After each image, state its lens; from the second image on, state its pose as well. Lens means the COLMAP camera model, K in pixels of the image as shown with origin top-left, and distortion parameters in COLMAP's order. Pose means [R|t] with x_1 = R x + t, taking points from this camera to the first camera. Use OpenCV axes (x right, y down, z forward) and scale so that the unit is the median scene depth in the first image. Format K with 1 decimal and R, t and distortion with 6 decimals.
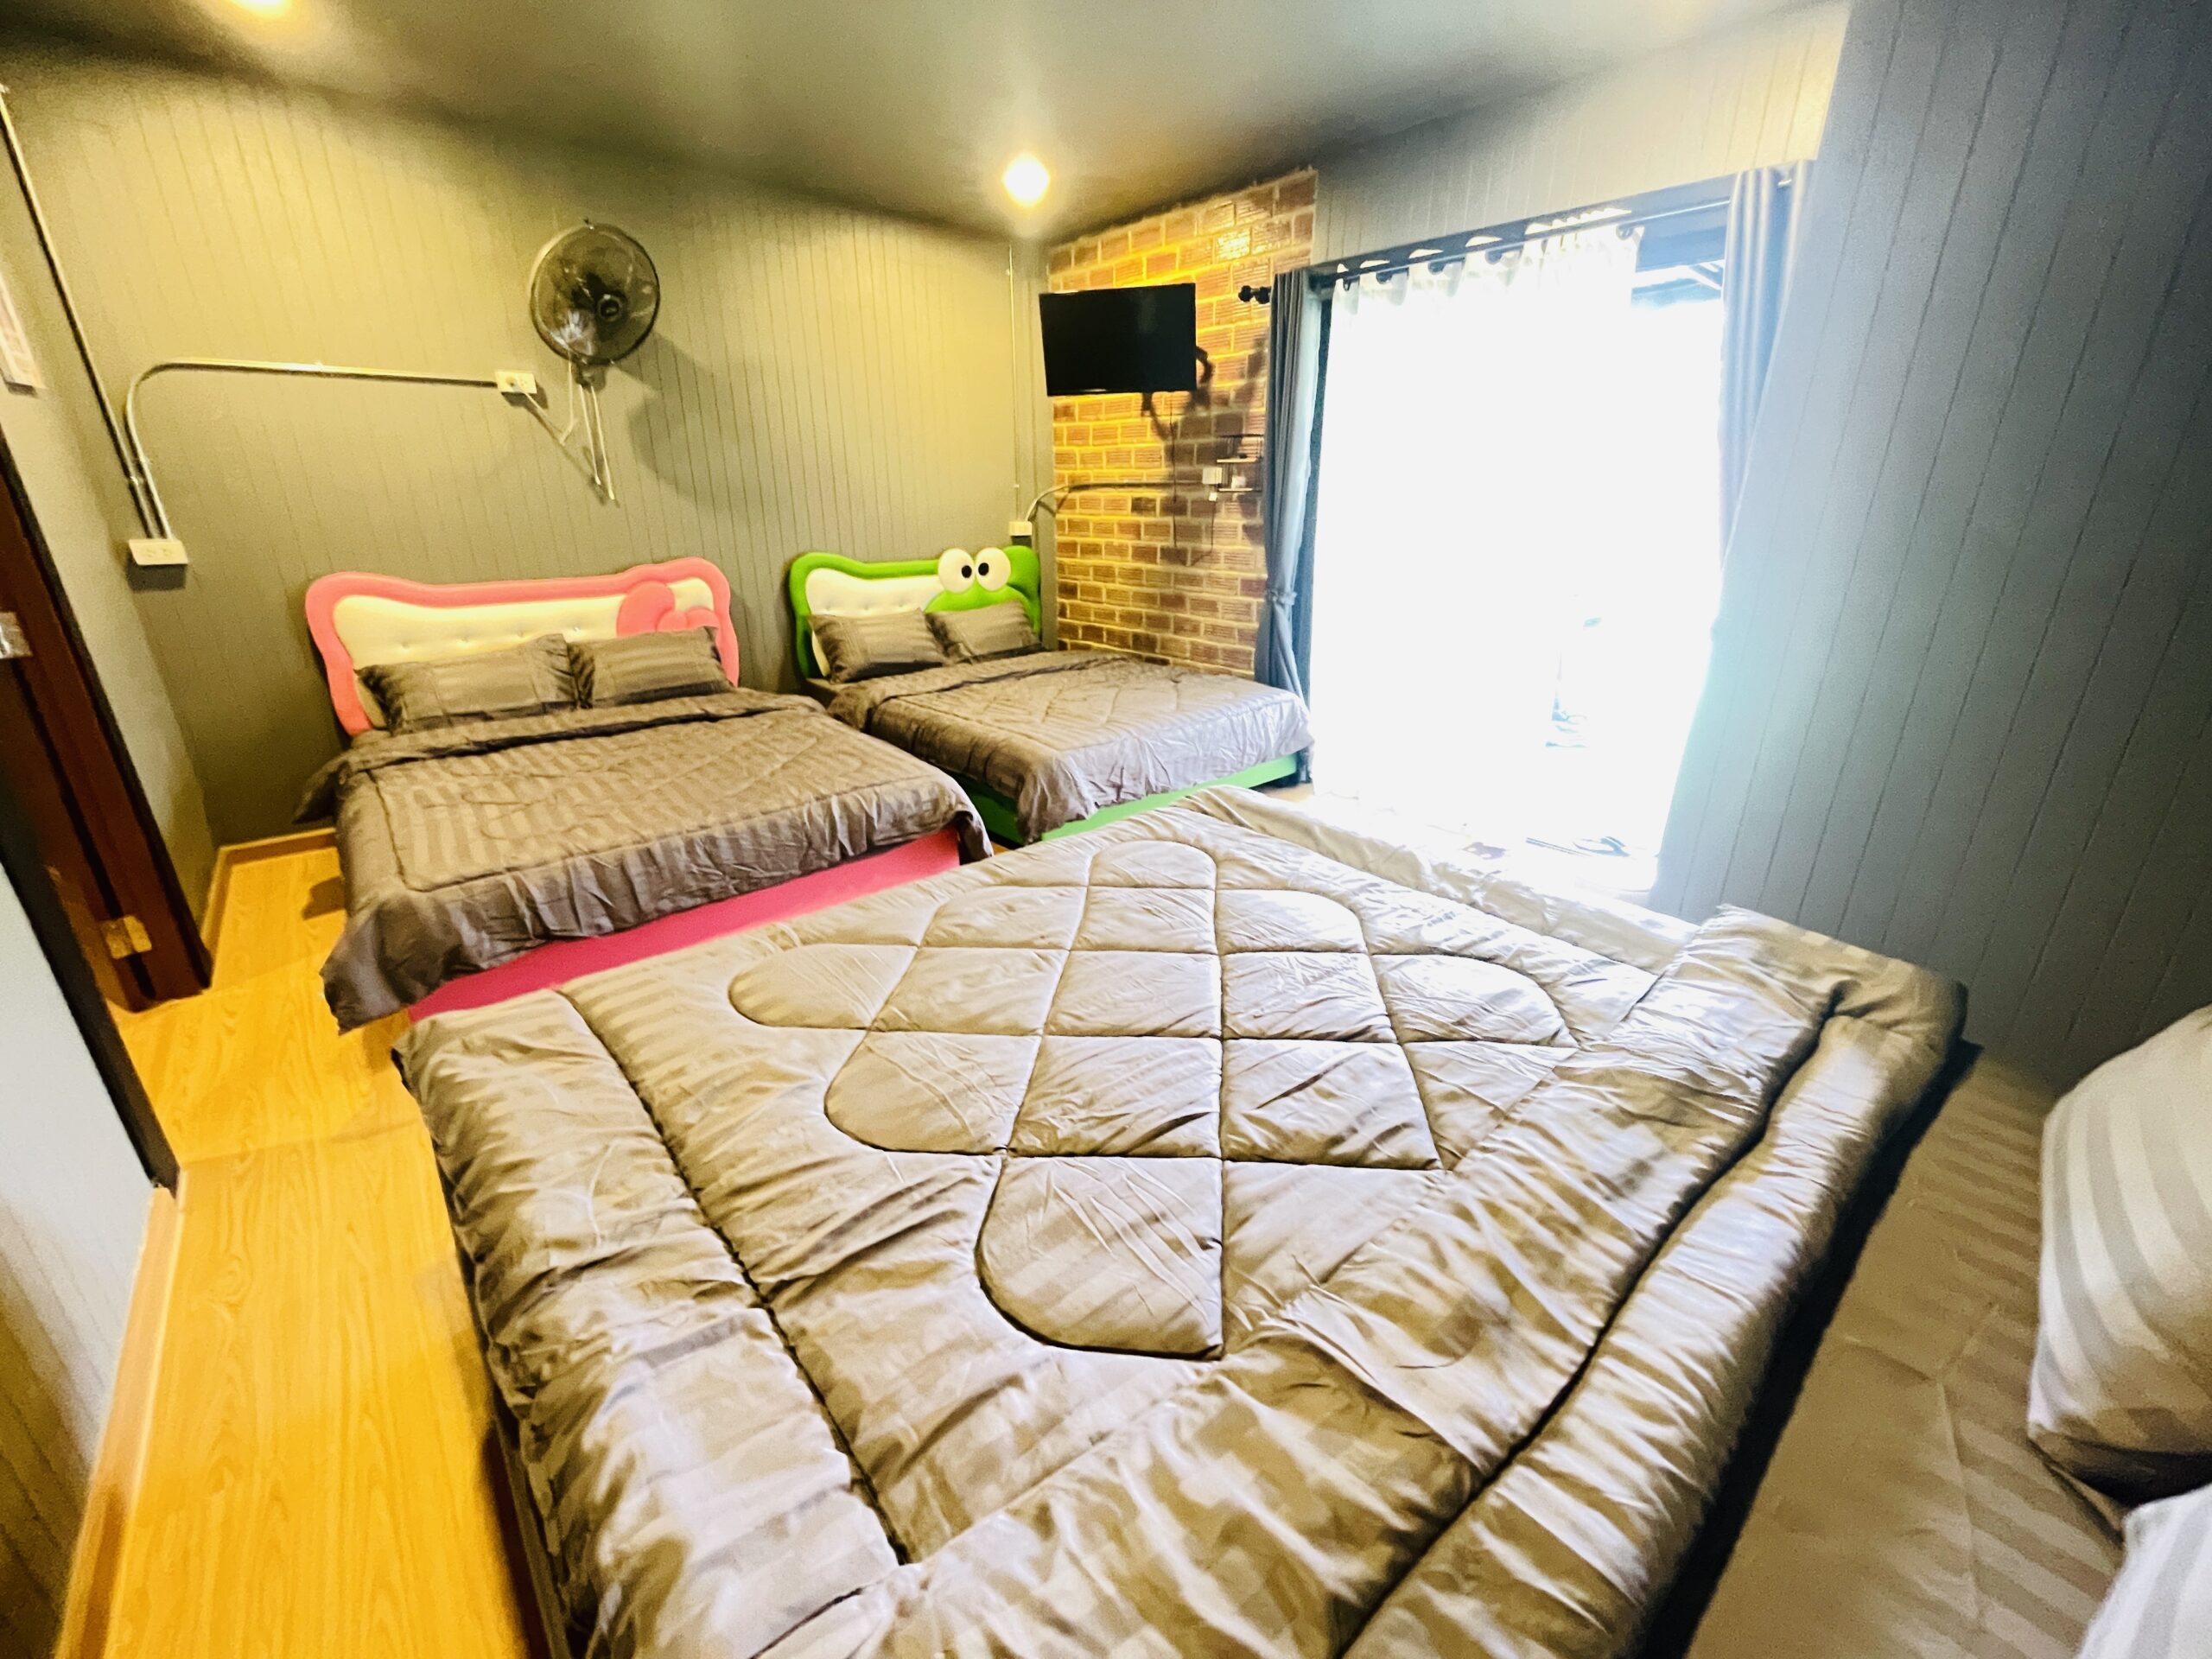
lens RADIAL K [[901.2, 0, 1101.9], [0, 901.2, 825.6], [0, 0, 1]] dist [-0.002833, 0.000309]
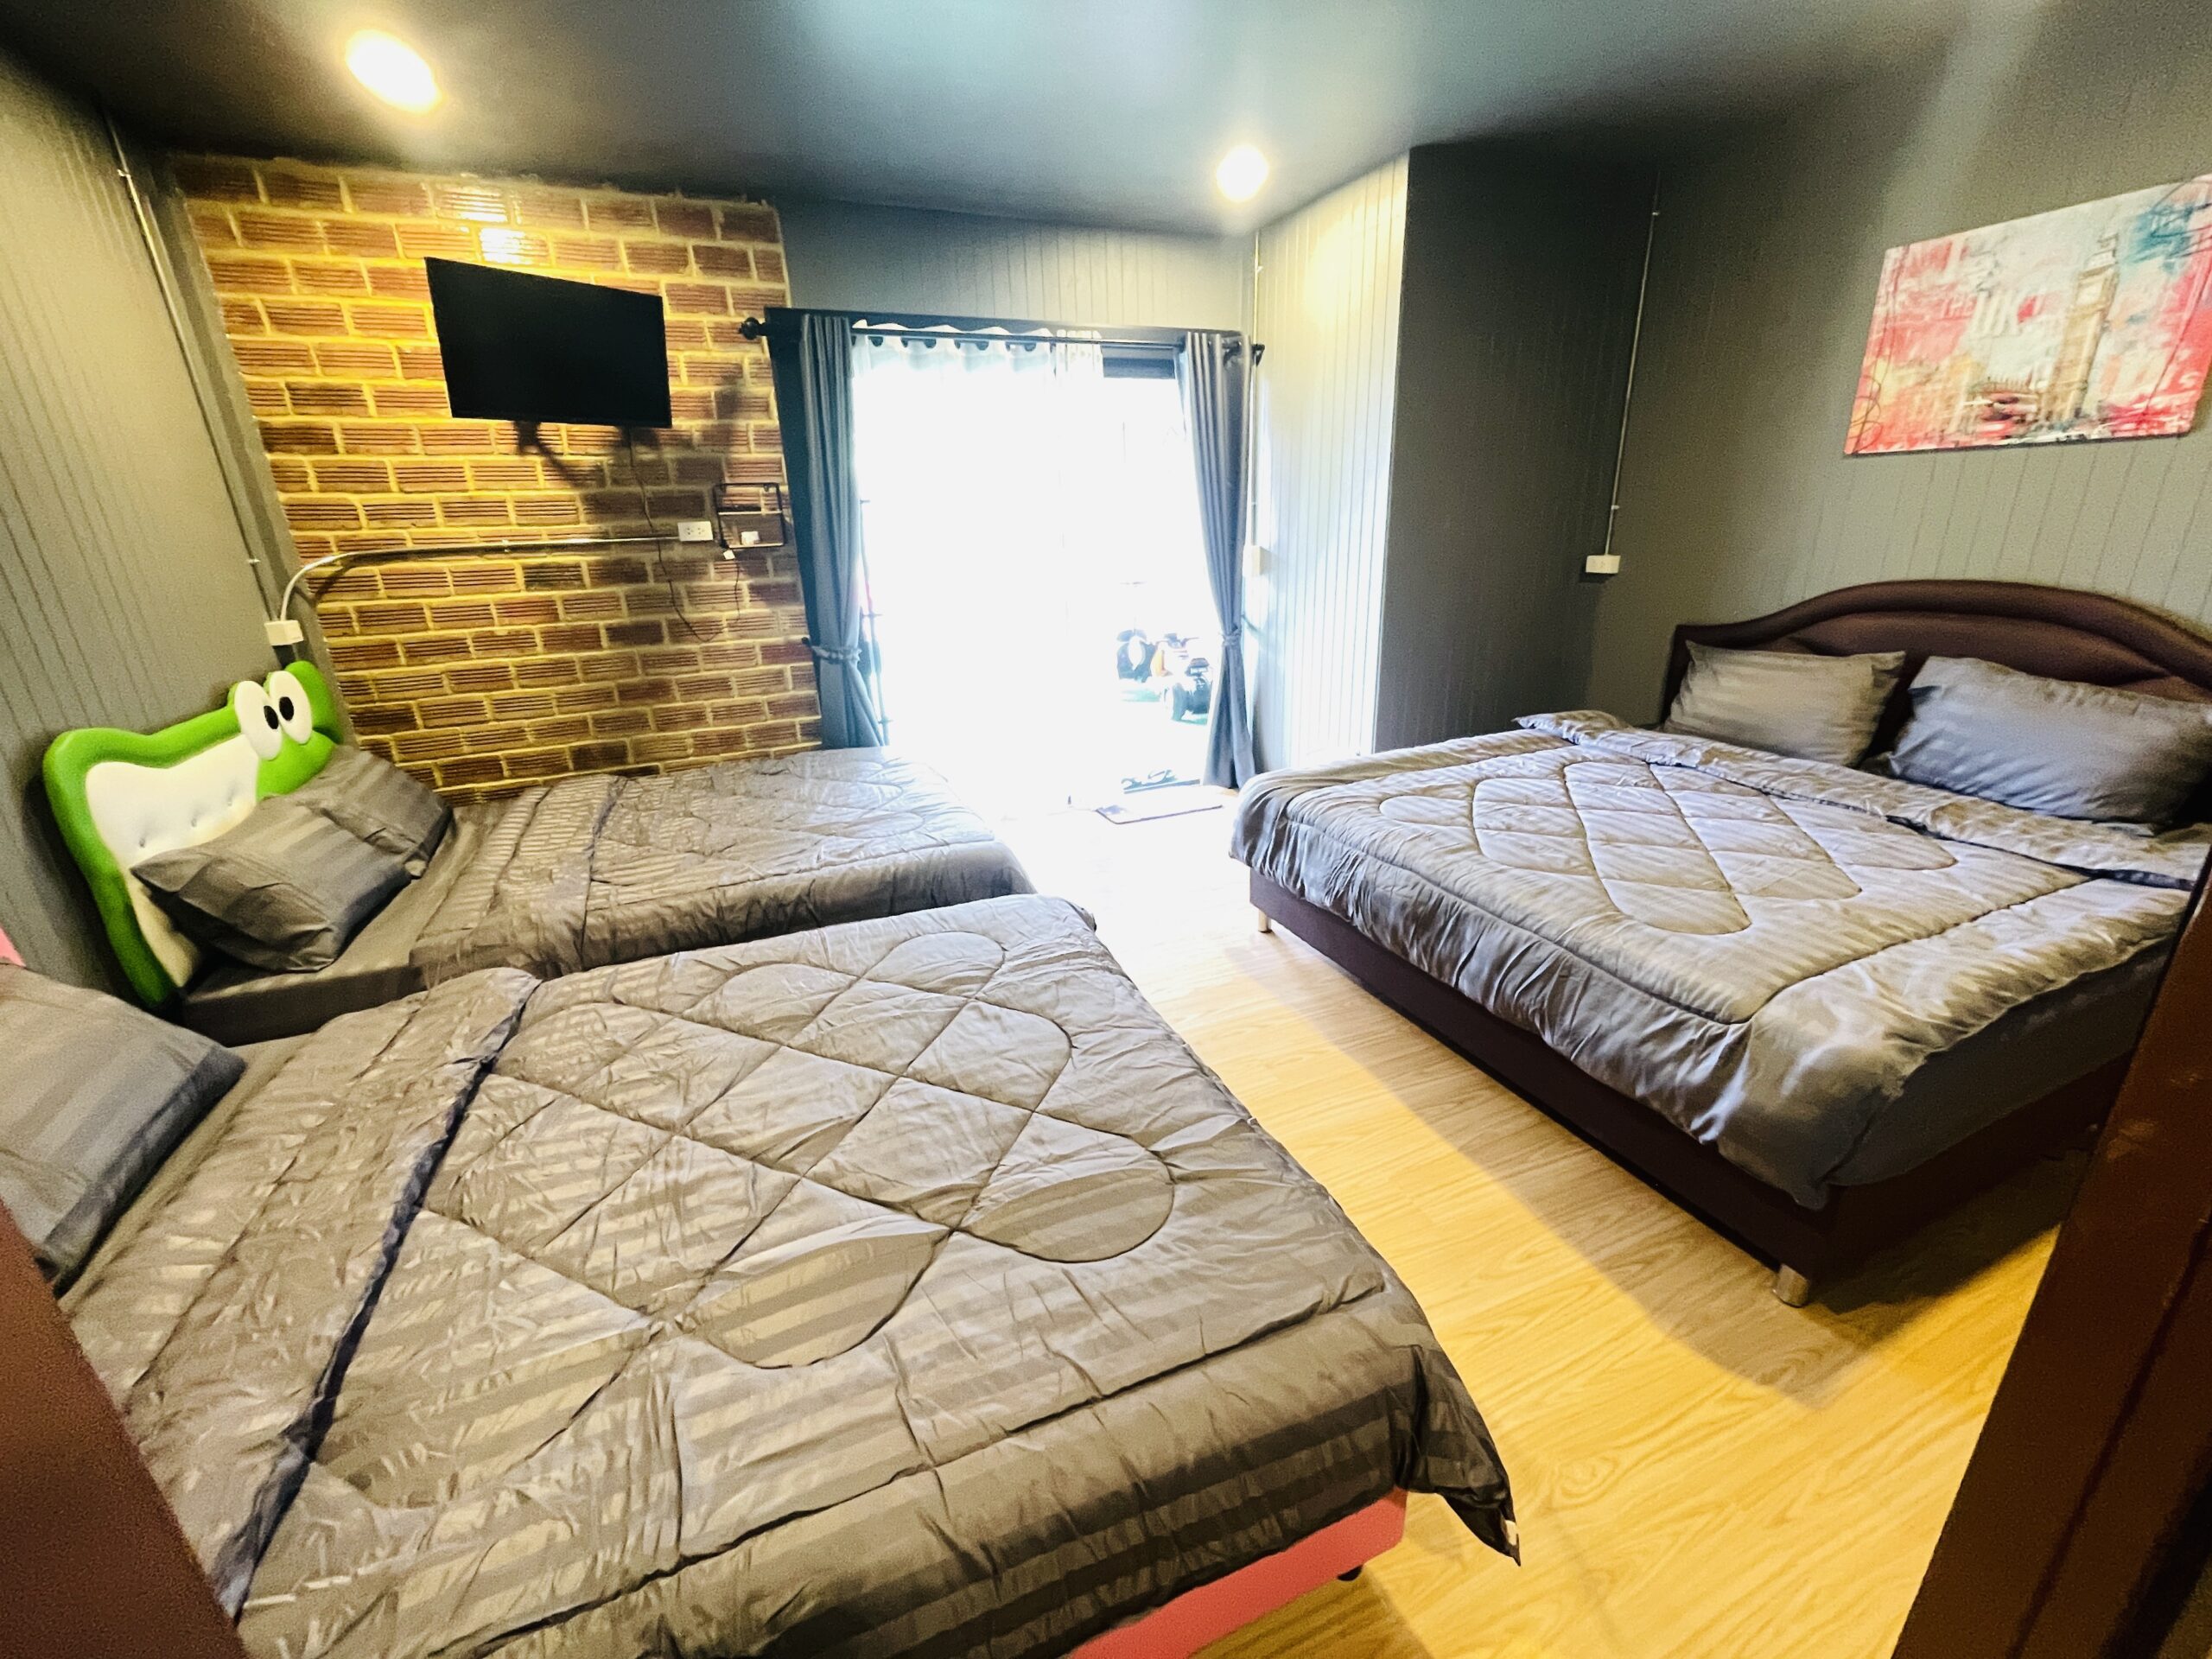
lens RADIAL K [[901.2, 0, 1098.8], [0, 901.2, 831.6], [0, 0, 1]] dist [-0.002833, 0.000309]
pose [[0.293787, -0.326135, 0.898513, -0.563703], [0.362023, 0.907932, 0.211183, -0.167924], [-0.884663, 0.263240, 0.384807, 0.401413]]
